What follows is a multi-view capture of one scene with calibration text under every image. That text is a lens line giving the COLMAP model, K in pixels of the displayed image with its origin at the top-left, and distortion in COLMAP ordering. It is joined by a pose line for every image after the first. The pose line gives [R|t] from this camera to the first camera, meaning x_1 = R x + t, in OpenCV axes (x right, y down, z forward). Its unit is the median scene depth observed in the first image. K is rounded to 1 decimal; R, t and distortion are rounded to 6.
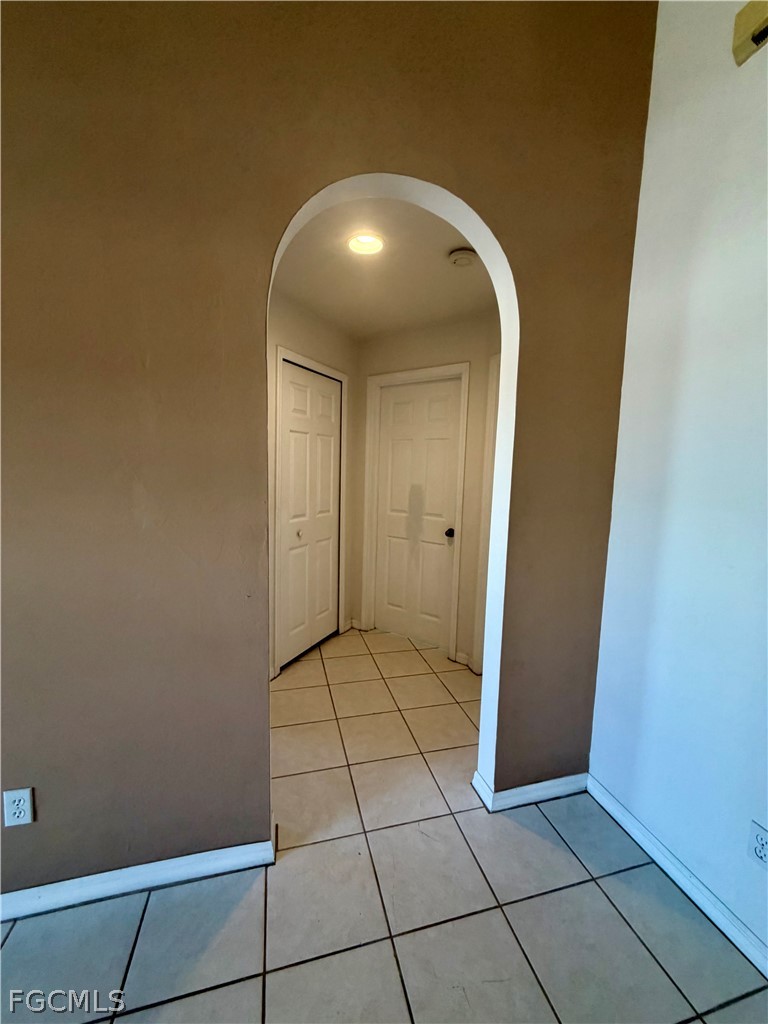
lens RADIAL K [[408.1, 0, 383.4], [0, 408.1, 509.6], [0, 0, 1]] dist [-0.000401, -0.000329]
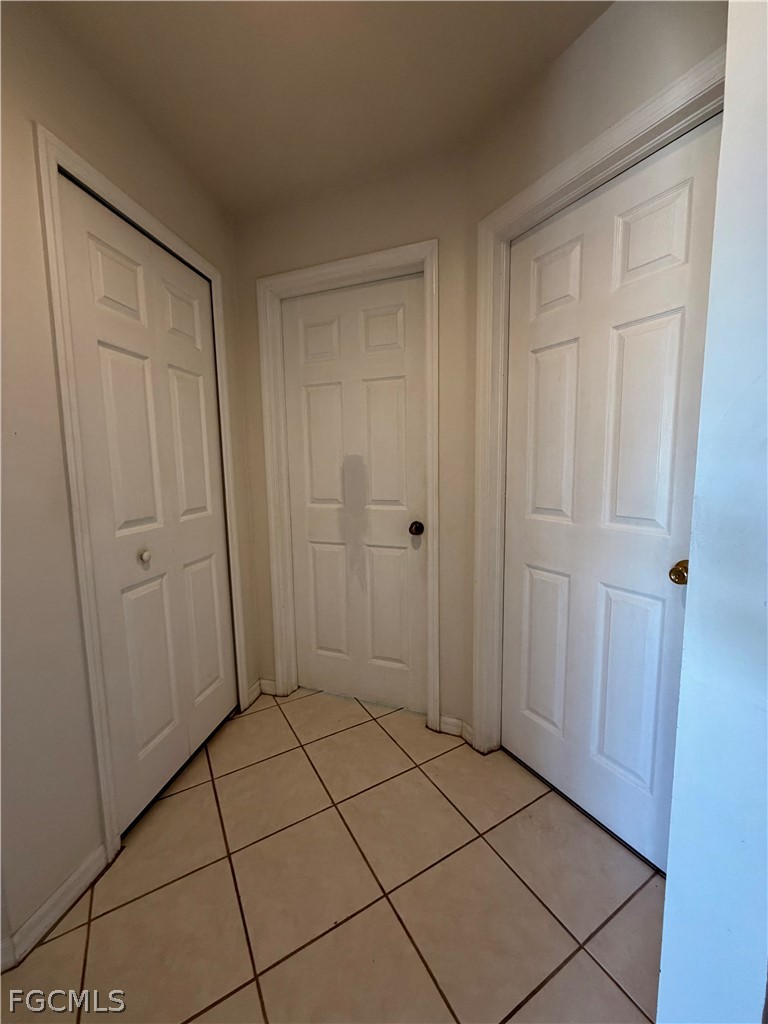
lens RADIAL K [[408.1, 0, 384.3], [0, 408.1, 509.4], [0, 0, 1]] dist [-0.000401, -0.000329]
pose [[0.963022, -0.075524, 0.258619, -0.041092], [0.072276, 0.997141, 0.022060, 0.010216], [-0.259546, -0.002552, 0.965727, 0.394578]]
